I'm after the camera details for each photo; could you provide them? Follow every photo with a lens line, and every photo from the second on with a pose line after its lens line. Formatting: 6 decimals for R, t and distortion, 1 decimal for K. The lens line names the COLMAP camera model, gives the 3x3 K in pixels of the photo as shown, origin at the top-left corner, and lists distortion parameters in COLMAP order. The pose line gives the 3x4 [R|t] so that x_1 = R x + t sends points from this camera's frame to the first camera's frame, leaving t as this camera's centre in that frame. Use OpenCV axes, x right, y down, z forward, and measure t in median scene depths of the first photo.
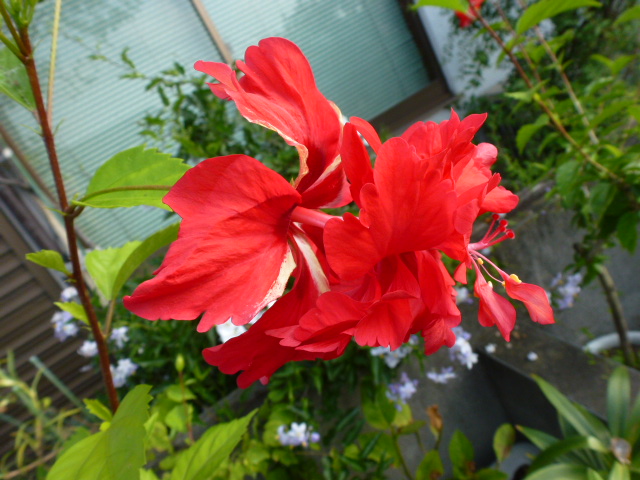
lens RADIAL K [[478.4, 0, 320.0], [0, 478.4, 240.0], [0, 0, 1]] dist [-0.045237, 0.120454]
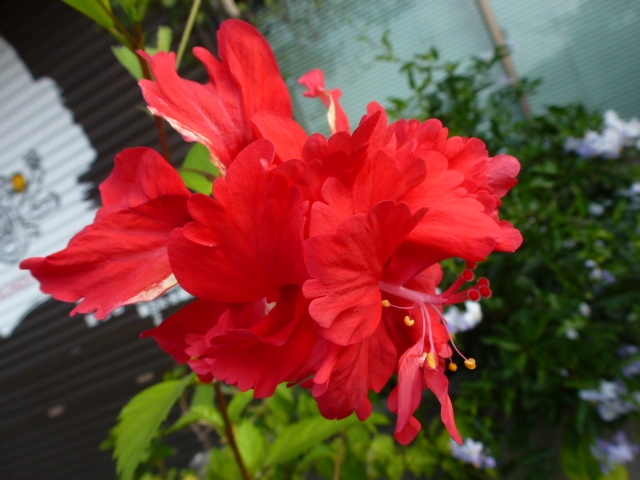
lens RADIAL K [[475.4, 0, 320.0], [0, 475.4, 240.0], [0, 0, 1]] dist [-0.053726, 0.025870]
pose [[0.833250, 0.173317, -0.525030, 0.113962], [-0.155930, 0.984716, 0.077594, -0.021444], [0.530453, 0.017213, 0.847539, 0.066637]]
